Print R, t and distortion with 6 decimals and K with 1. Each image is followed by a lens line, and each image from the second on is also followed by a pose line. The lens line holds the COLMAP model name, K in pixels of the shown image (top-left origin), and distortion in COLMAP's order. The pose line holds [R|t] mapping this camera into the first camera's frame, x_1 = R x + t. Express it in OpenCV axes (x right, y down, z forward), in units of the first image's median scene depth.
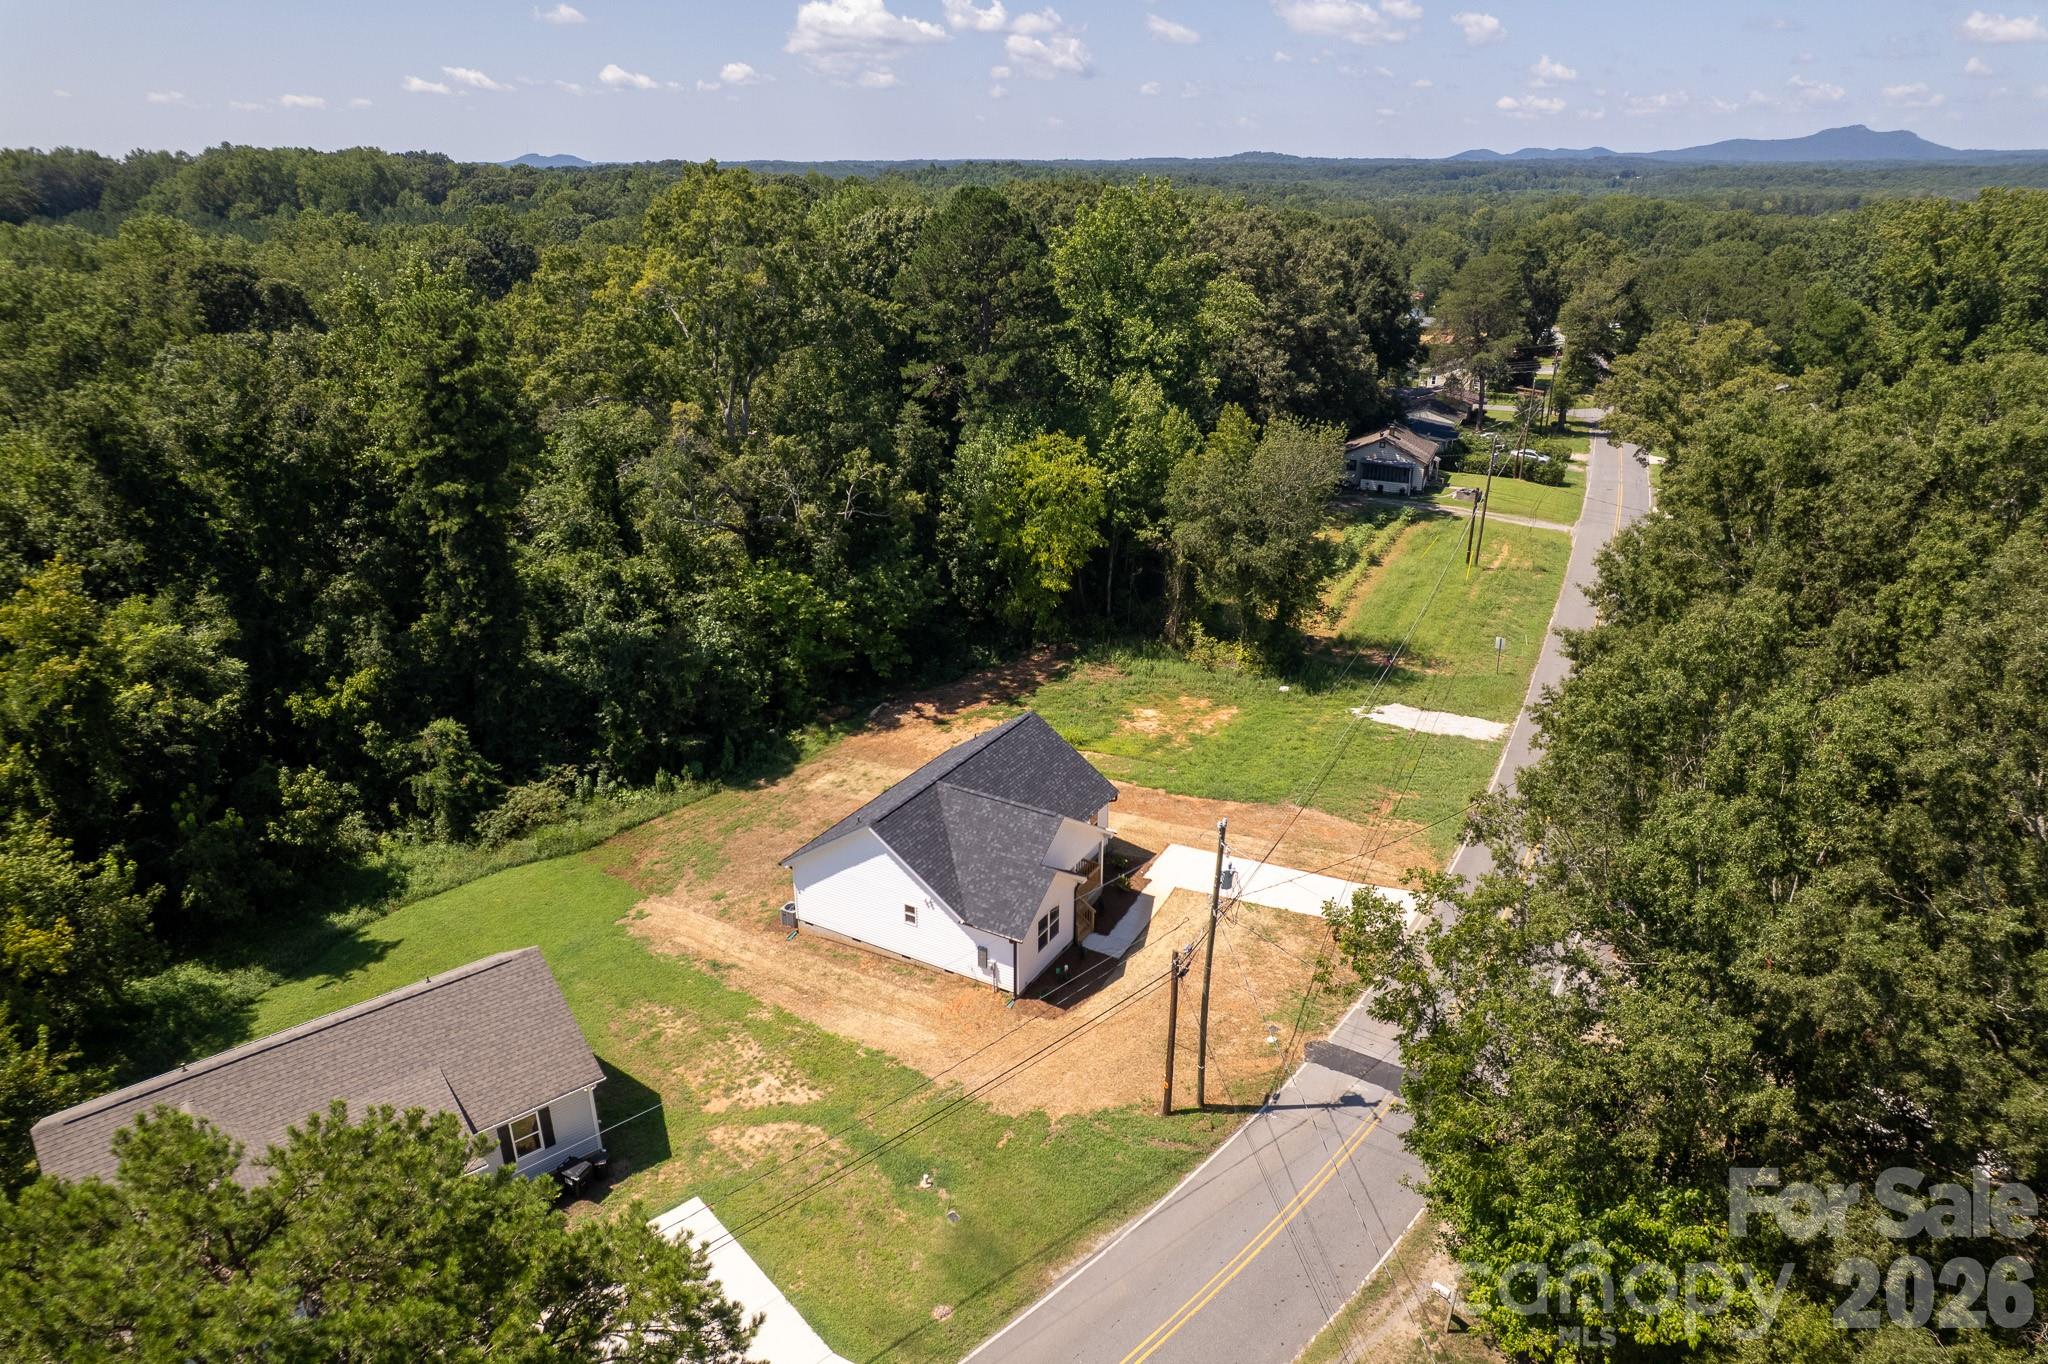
lens RADIAL K [[1310.6, 0, 1024.0], [0, 1310.6, 682.0], [0, 0, 1]] dist [-0.058885, 0.039738]
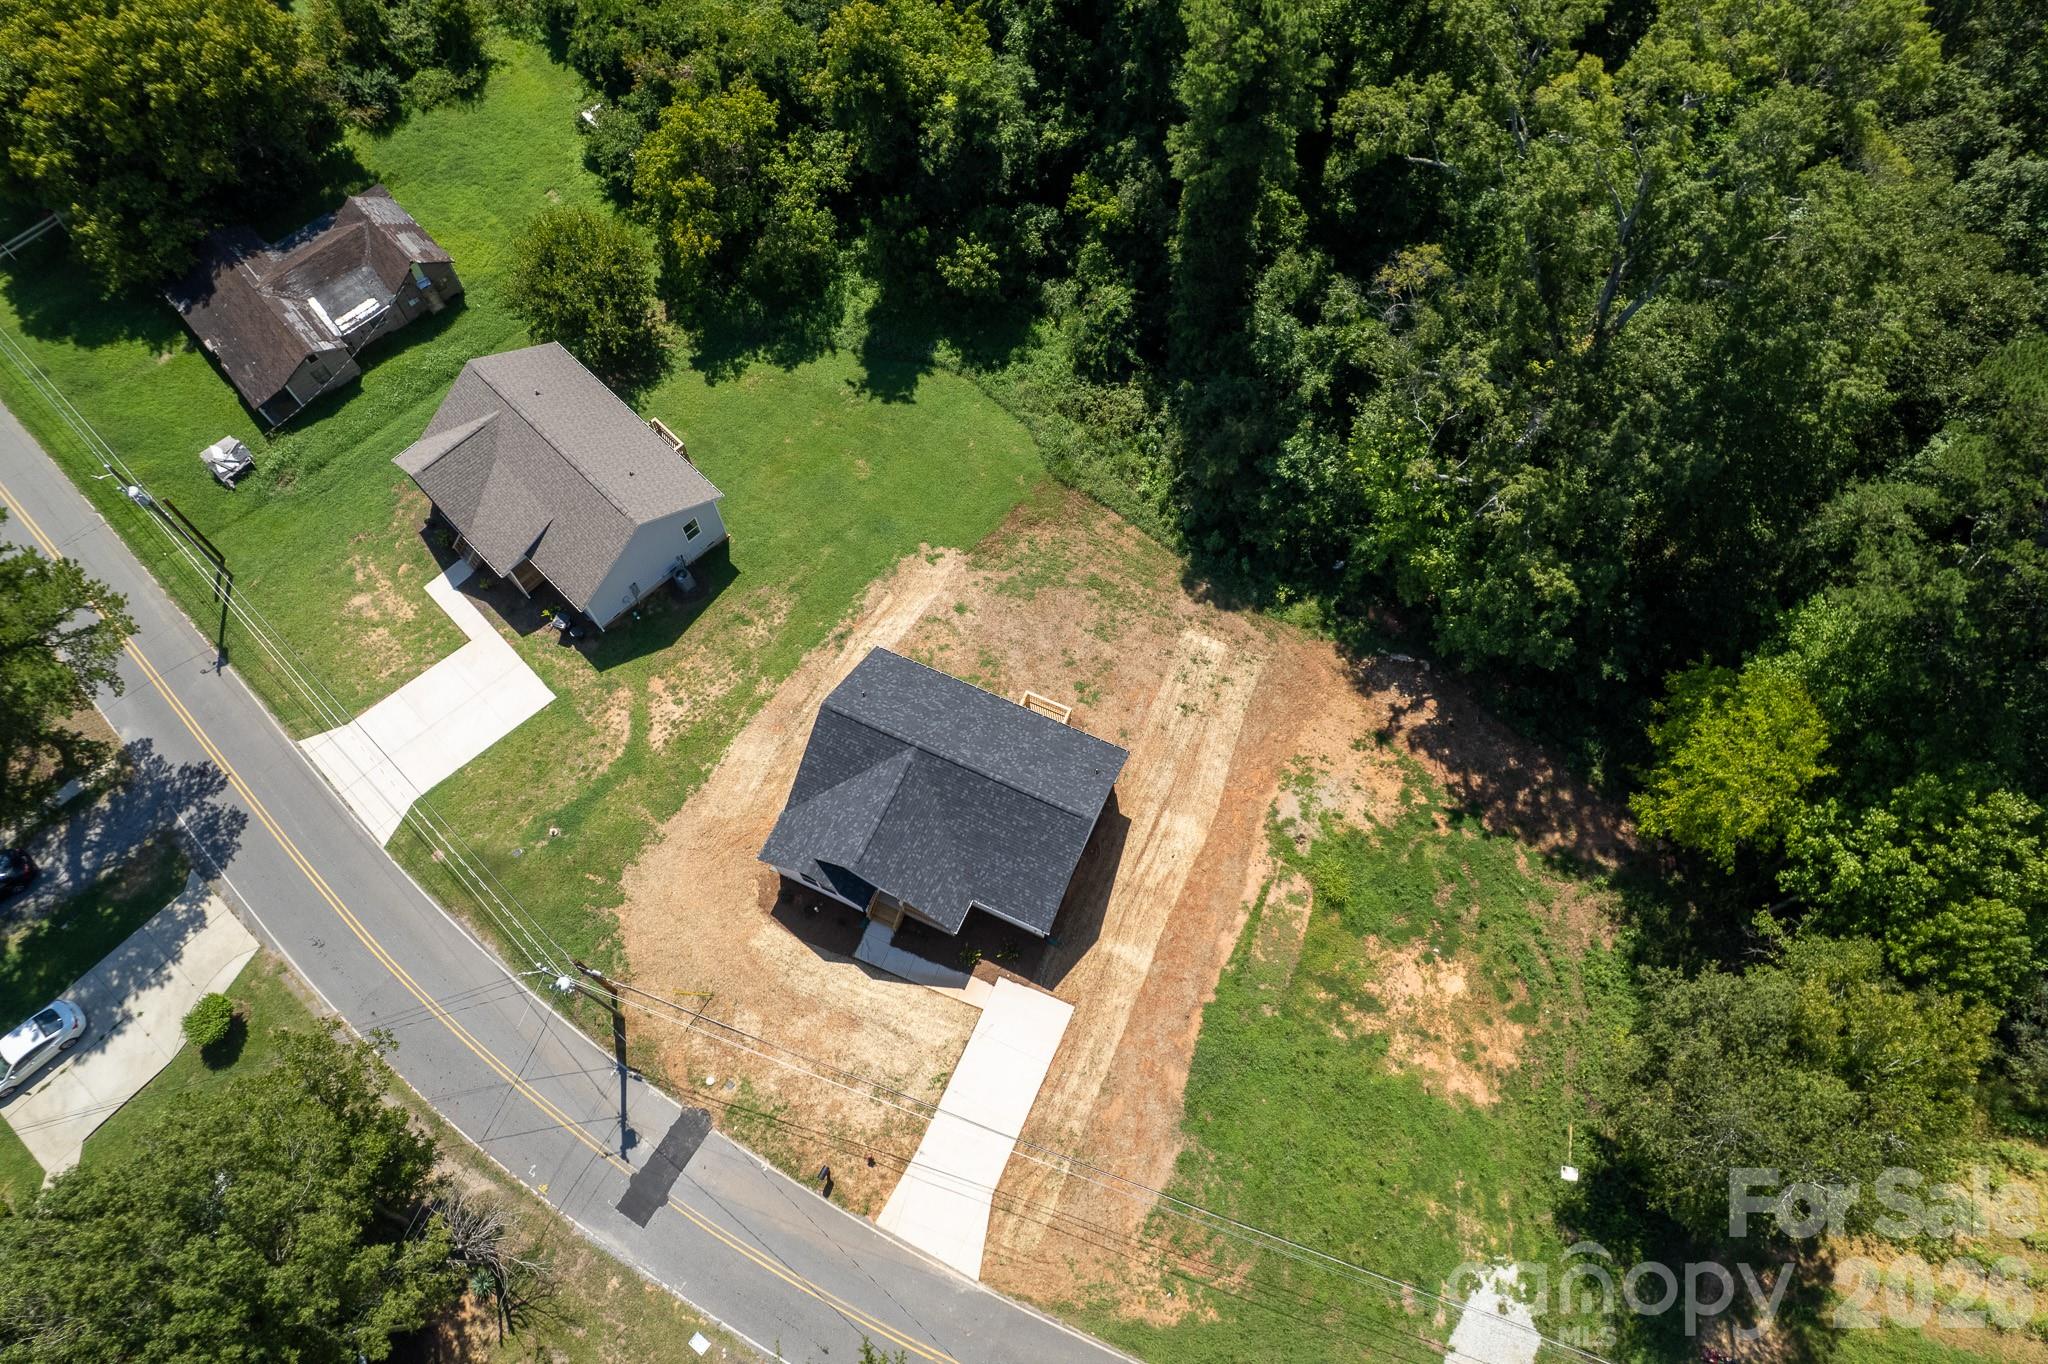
lens RADIAL K [[1293.1, 0, 1018.2], [0, 1293.1, 703.3], [0, 0, 1]] dist [-0.063350, 0.048705]
pose [[0.091067, 0.913666, -0.396133, 0.261810], [-0.366710, 0.400601, 0.839668, -0.688567], [0.925867, 0.068800, 0.371532, 0.571106]]
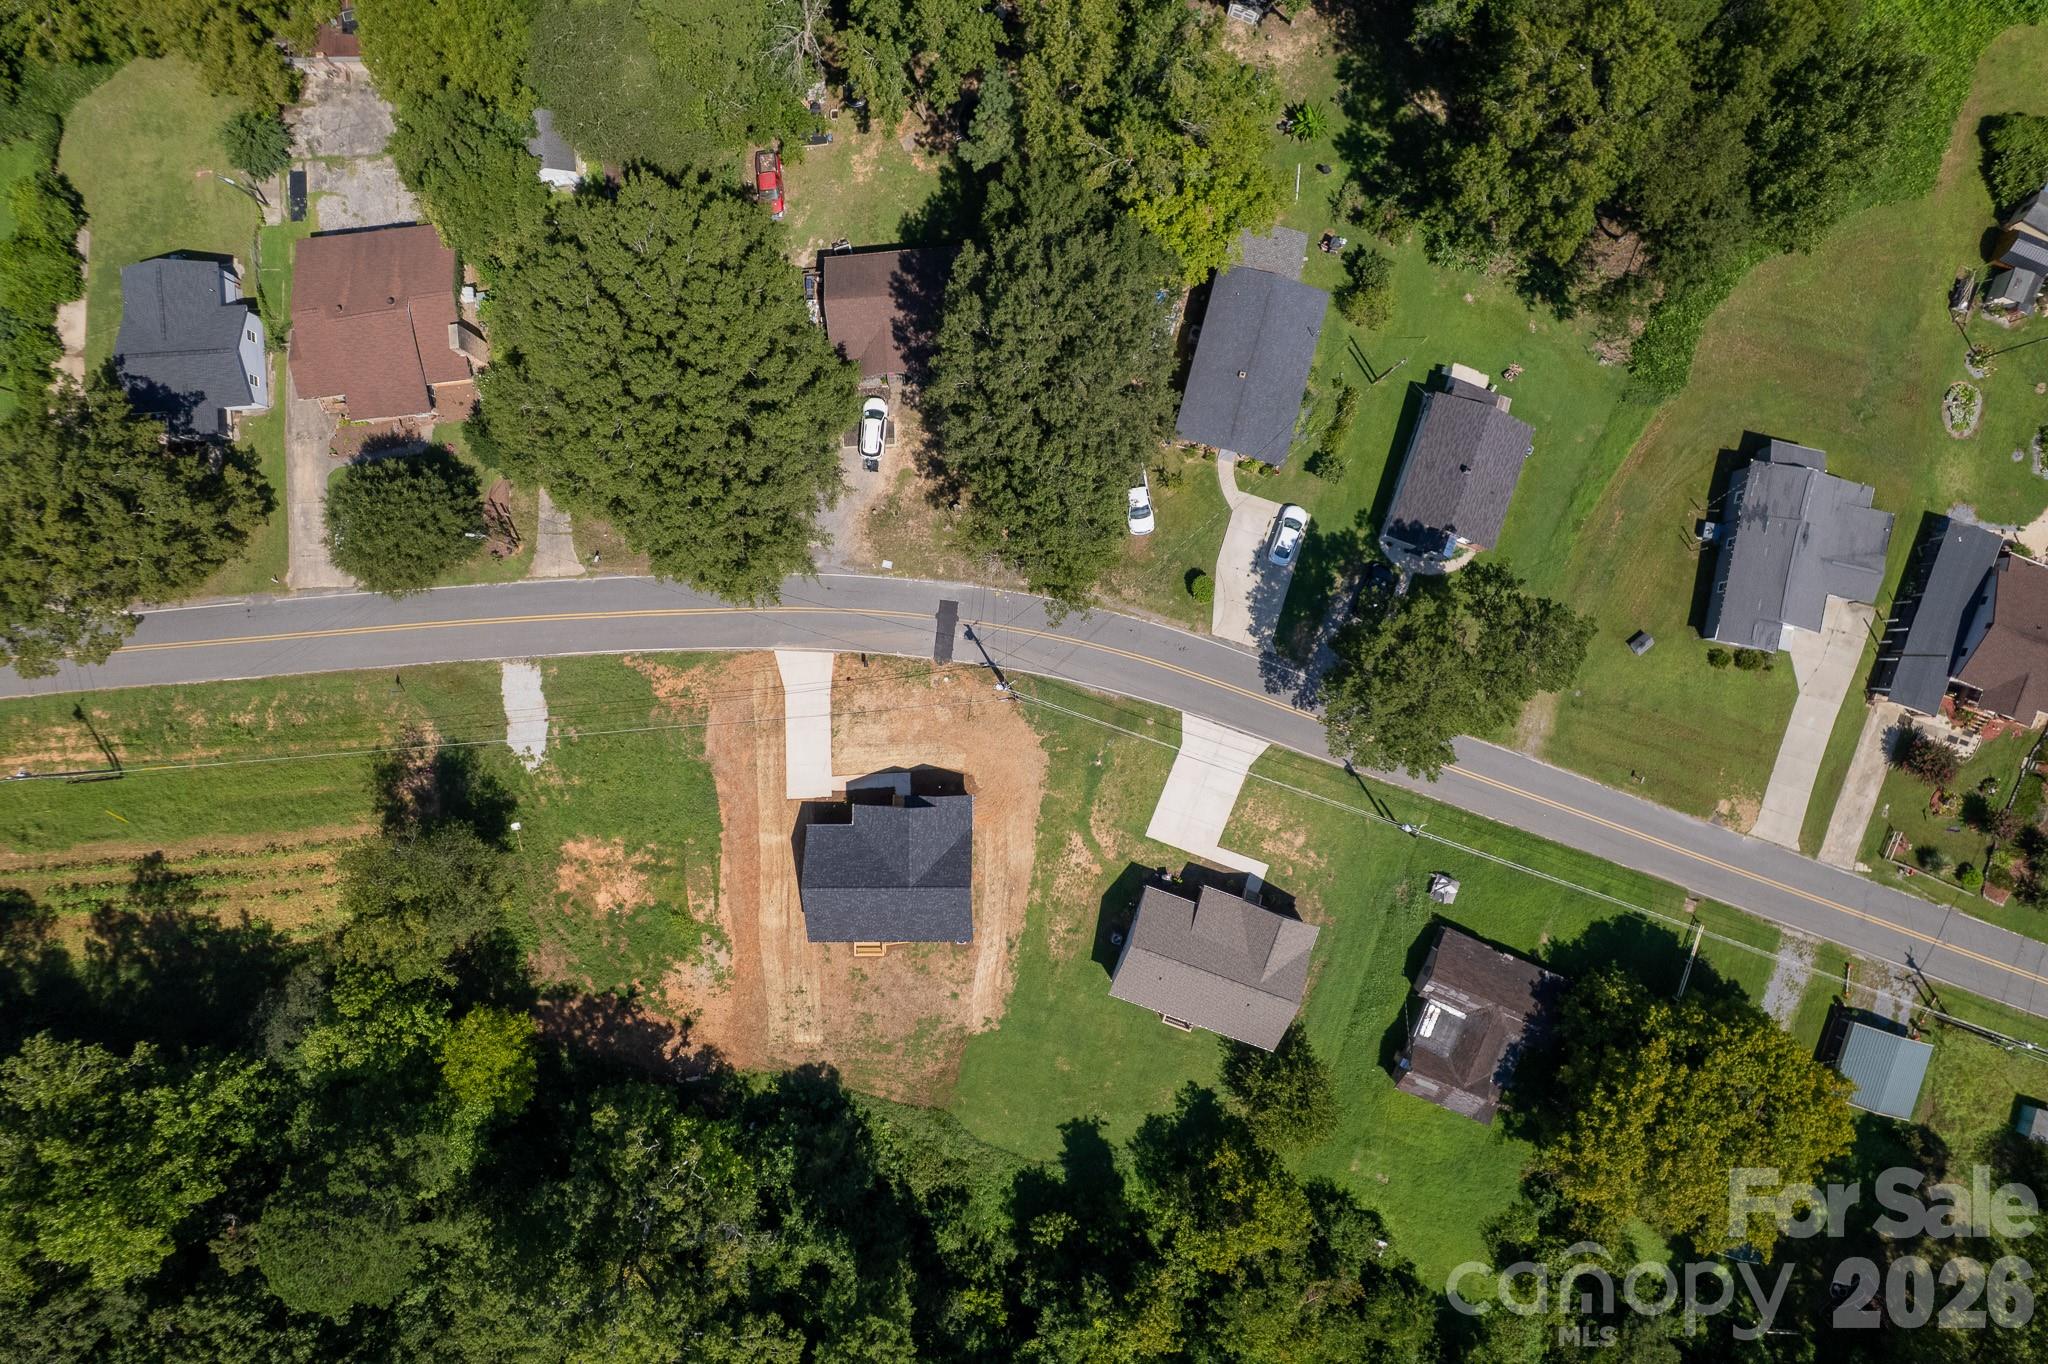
lens RADIAL K [[1310.6, 0, 1024.0], [0, 1310.6, 682.0], [0, 0, 1]] dist [-0.058885, 0.039738]
pose [[-0.500454, -0.865730, -0.007578, 0.097260], [0.316992, -0.191375, 0.928920, -1.265629], [-0.805644, 0.462480, 0.370204, 0.044552]]
